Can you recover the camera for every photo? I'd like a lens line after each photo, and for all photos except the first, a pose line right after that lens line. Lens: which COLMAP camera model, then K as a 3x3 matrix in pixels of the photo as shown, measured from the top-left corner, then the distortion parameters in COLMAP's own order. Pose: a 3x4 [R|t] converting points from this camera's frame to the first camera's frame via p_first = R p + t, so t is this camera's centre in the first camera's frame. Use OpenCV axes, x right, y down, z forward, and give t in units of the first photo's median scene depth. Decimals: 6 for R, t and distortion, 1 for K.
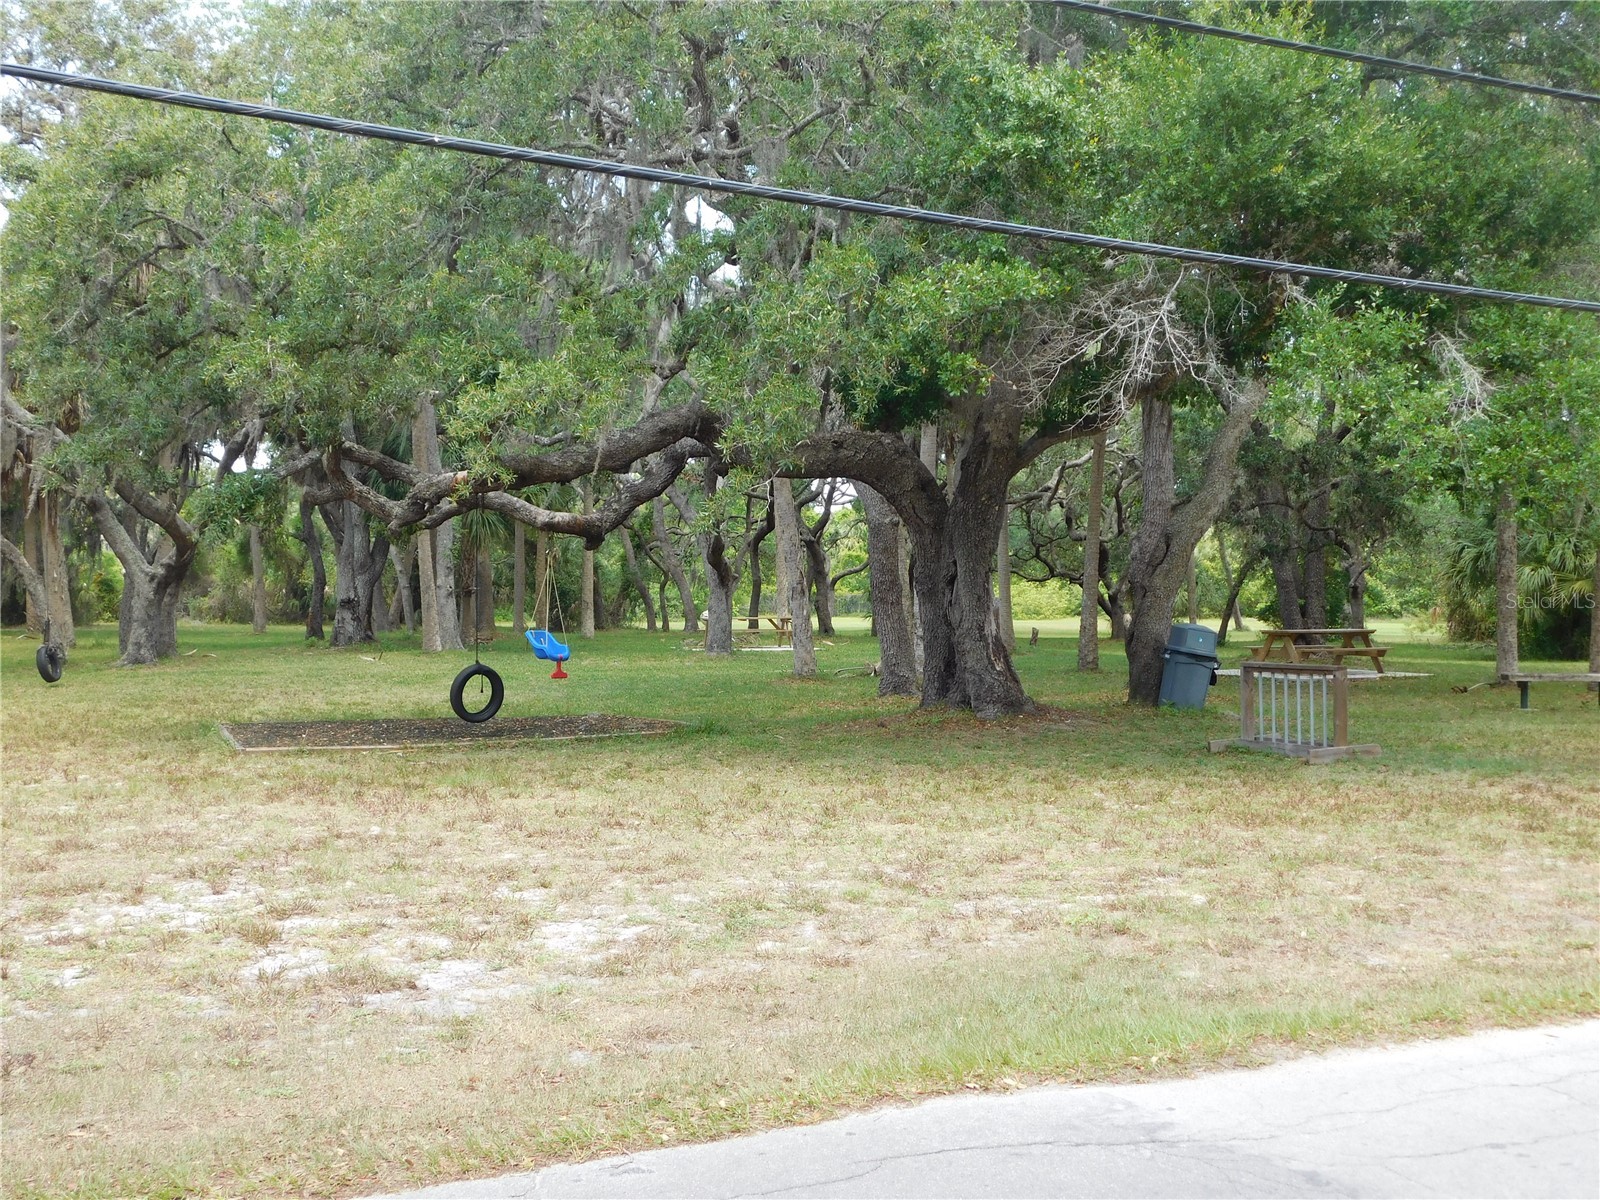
lens RADIAL K [[1878.4, 0, 800.0], [0, 1878.4, 600.0], [0, 0, 1]] dist [-0.006384, 0.050132]
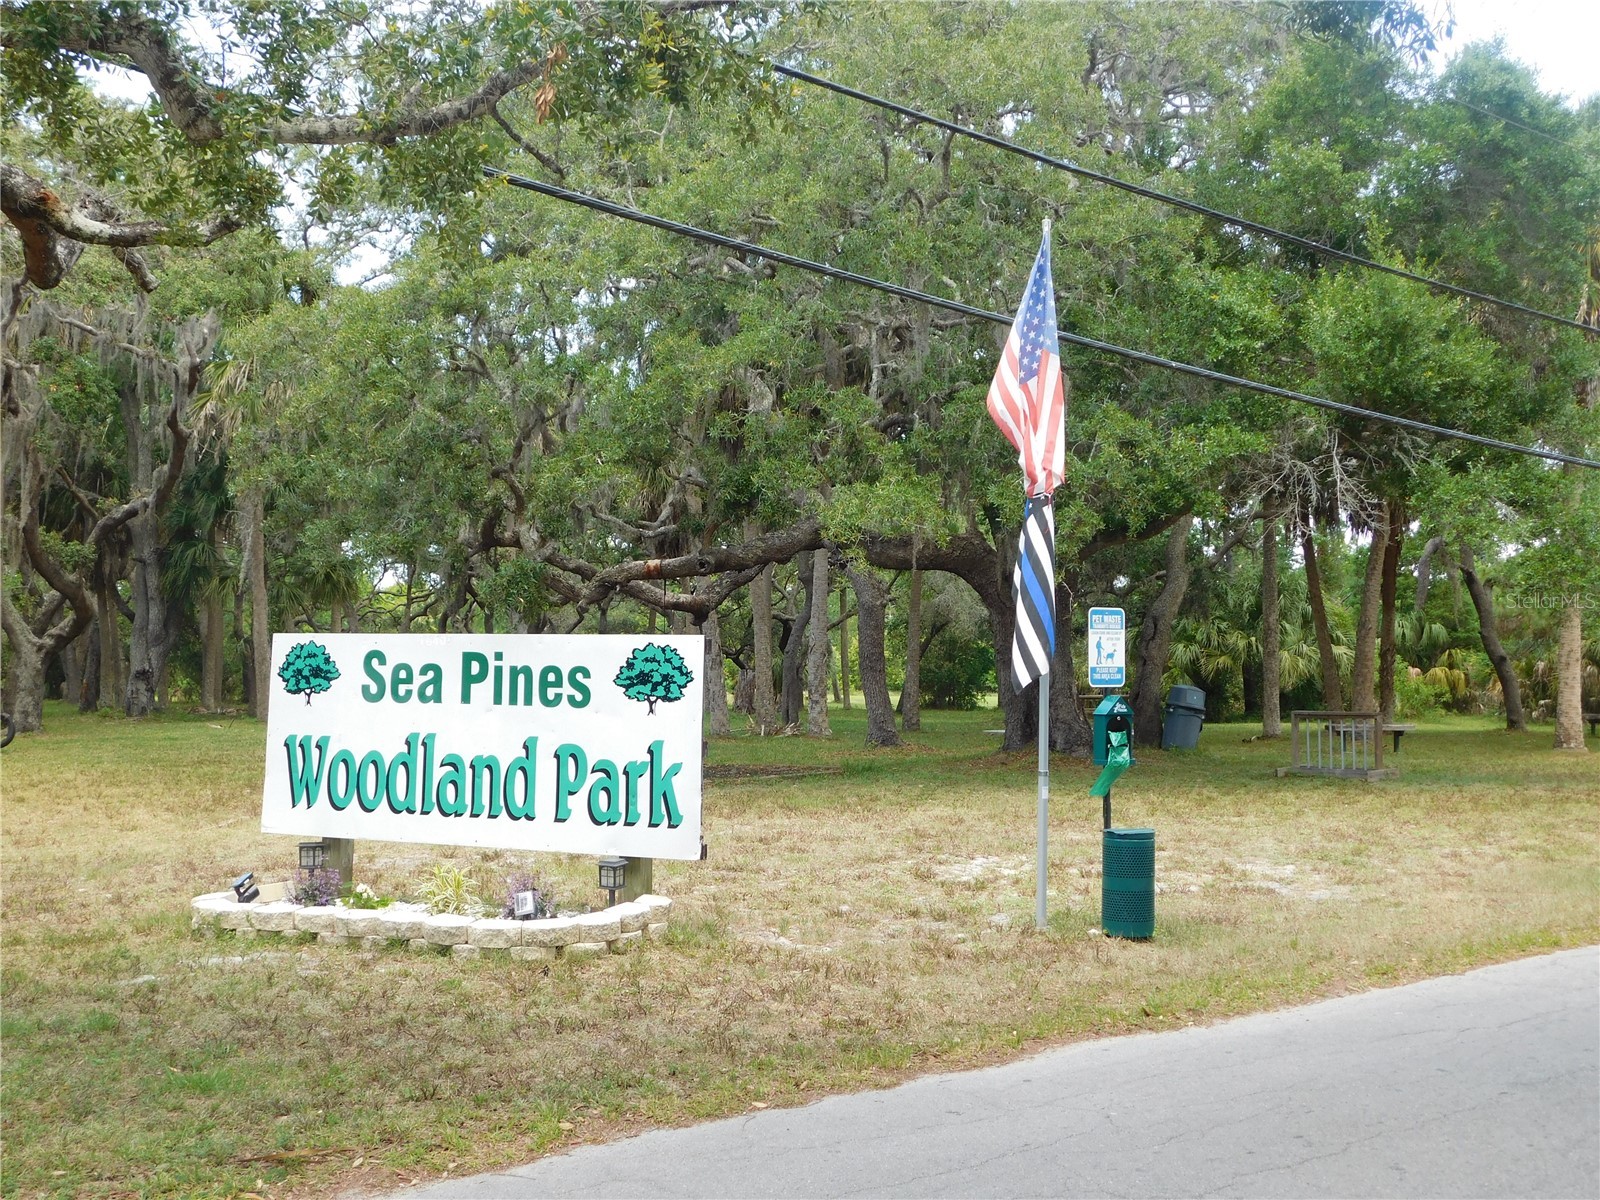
lens RADIAL K [[1878.4, 0, 800.0], [0, 1878.4, 600.0], [0, 0, 1]] dist [-0.006384, 0.050132]
pose [[0.956541, 0.011546, 0.291368, -0.272518], [0.000338, 0.999171, -0.040704, 0.004227], [-0.291596, 0.039033, 0.955745, -0.115680]]
